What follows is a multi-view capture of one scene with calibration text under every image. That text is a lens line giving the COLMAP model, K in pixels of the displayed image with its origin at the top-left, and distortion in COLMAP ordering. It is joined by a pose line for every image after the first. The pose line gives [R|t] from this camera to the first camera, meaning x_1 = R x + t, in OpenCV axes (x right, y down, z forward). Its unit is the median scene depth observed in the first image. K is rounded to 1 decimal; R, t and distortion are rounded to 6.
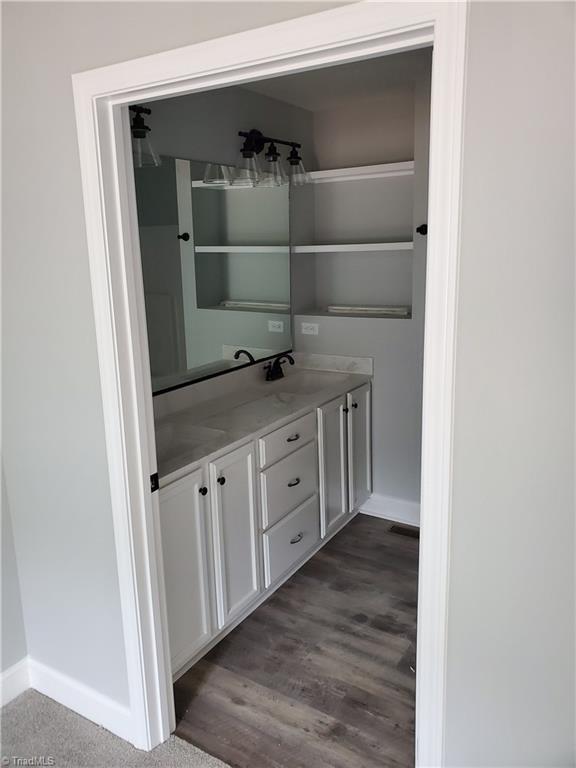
lens RADIAL K [[588.4, 0, 292.5], [0, 588.4, 380.2], [0, 0, 1]] dist [0.009182, 0.009199]
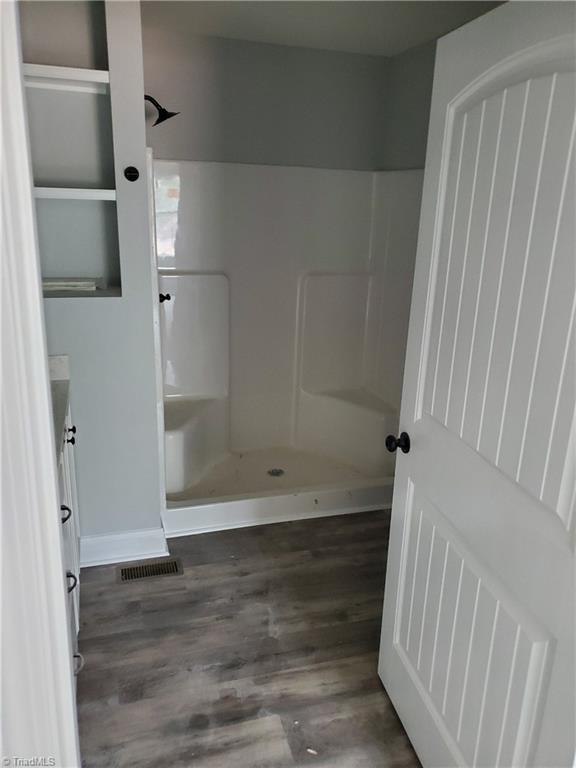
lens RADIAL K [[588.4, 0, 292.5], [0, 588.4, 380.2], [0, 0, 1]] dist [0.009182, 0.009199]
pose [[0.662101, -0.173219, 0.729121, -0.229196], [0.123009, 0.984845, 0.122271, -0.070011], [-0.739250, 0.008733, 0.673374, 0.376105]]
